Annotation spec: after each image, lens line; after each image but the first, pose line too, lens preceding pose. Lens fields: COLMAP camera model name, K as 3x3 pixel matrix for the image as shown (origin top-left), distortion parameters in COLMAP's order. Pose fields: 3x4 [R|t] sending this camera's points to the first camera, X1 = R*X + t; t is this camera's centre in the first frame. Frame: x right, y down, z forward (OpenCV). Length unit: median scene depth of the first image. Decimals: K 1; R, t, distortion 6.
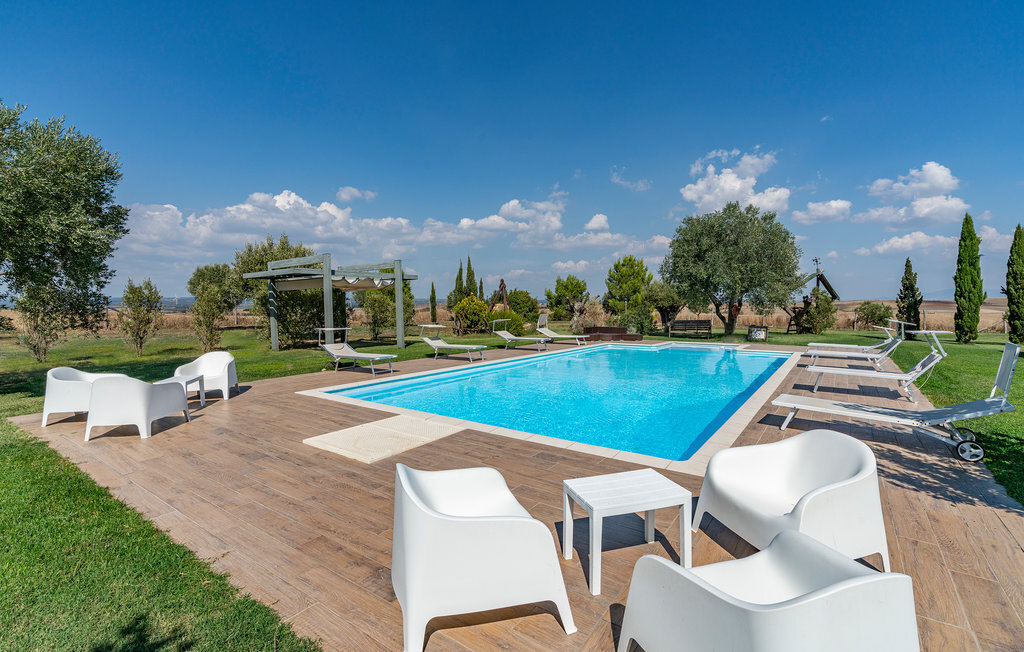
lens RADIAL K [[467.7, 0, 512.6], [0, 467.7, 313.1], [0, 0, 1]] dist [0.002092, 0.000599]
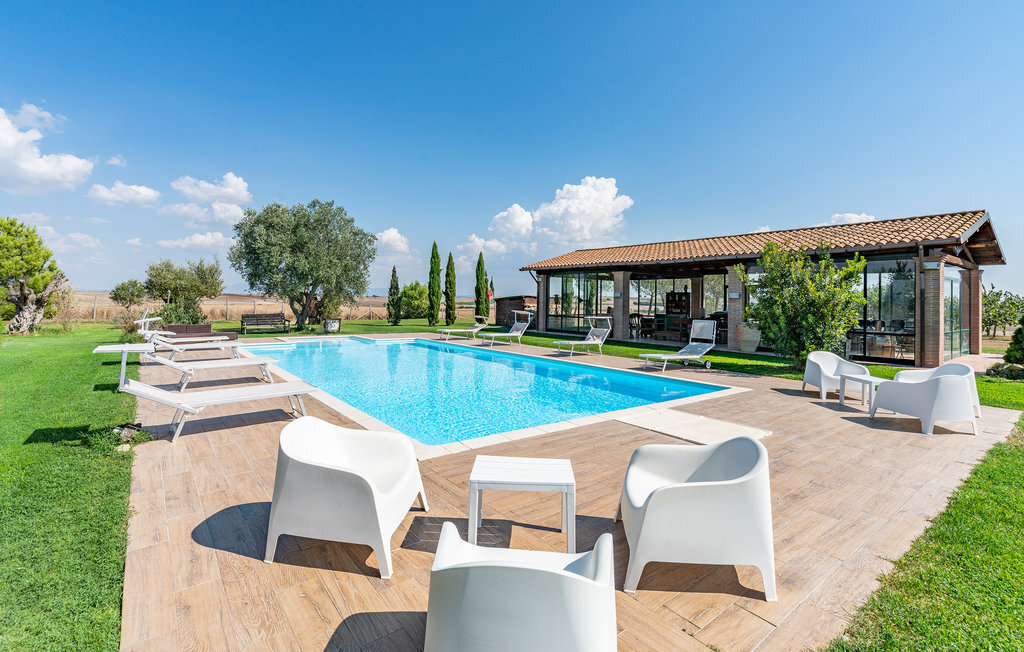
lens RADIAL K [[473.1, 0, 509.4], [0, 473.1, 297.2], [0, 0, 1]] dist [-0.000693, 0.000239]
pose [[0.272314, 0.016813, 0.962062, -0.384218], [-0.001942, 0.999855, -0.016924, -0.003113], [-0.962207, 0.002741, 0.272307, 0.302405]]
